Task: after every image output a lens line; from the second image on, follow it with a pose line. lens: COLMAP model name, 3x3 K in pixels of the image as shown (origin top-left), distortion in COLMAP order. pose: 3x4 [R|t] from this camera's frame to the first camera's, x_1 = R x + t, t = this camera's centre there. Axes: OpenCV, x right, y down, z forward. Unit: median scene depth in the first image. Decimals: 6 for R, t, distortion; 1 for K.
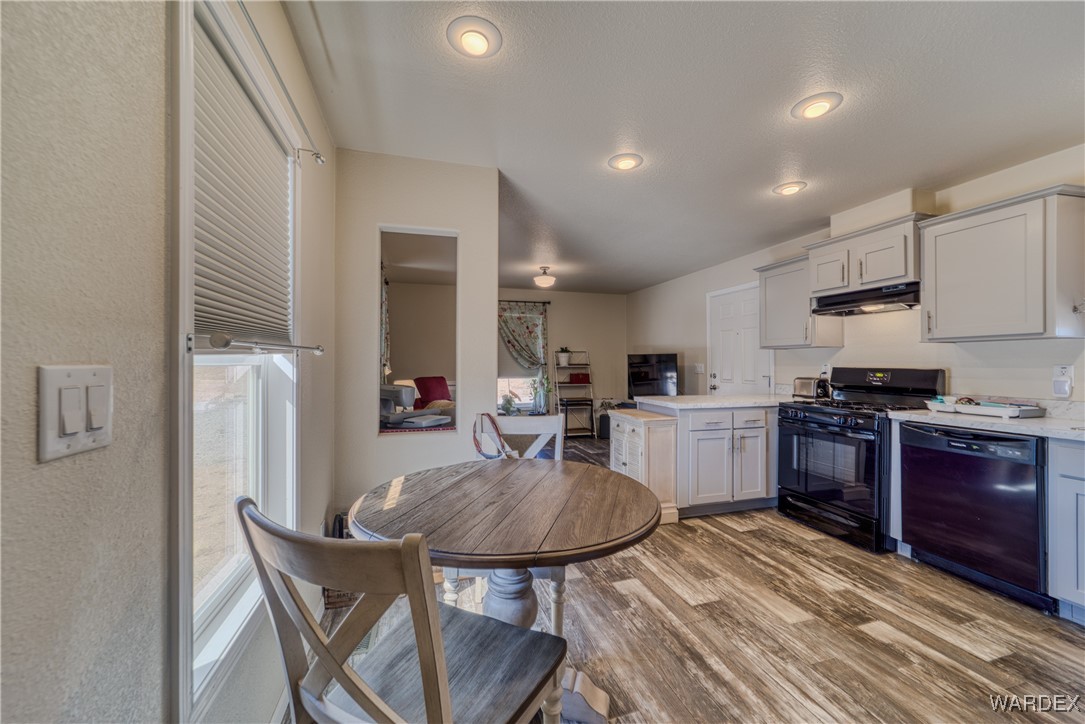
lens RADIAL K [[414.9, 0, 542.5], [0, 414.9, 362.0], [0, 0, 1]] dist [-0.012542, 0.005642]
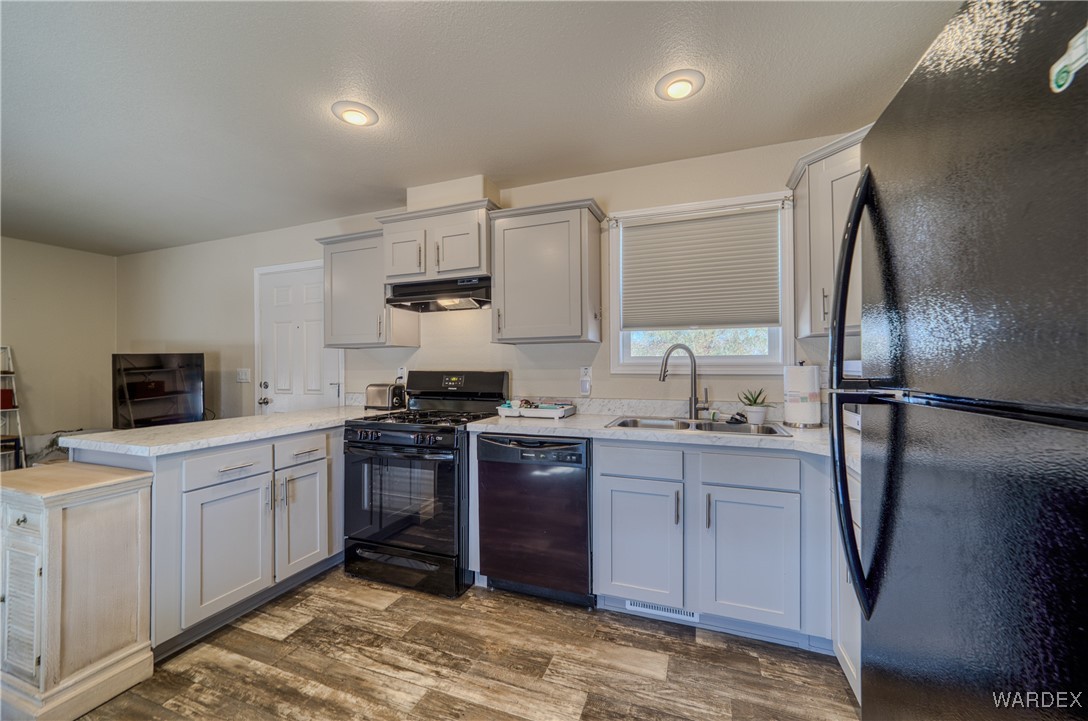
lens RADIAL K [[416.0, 0, 544.0], [0, 416.0, 360.5], [0, 0, 1]] dist [-0.012542, 0.005642]
pose [[0.598887, 0.004465, 0.800821, 0.221736], [0.005616, 0.999936, -0.009775, 0.001304], [-0.800814, 0.010352, 0.598824, 0.317972]]
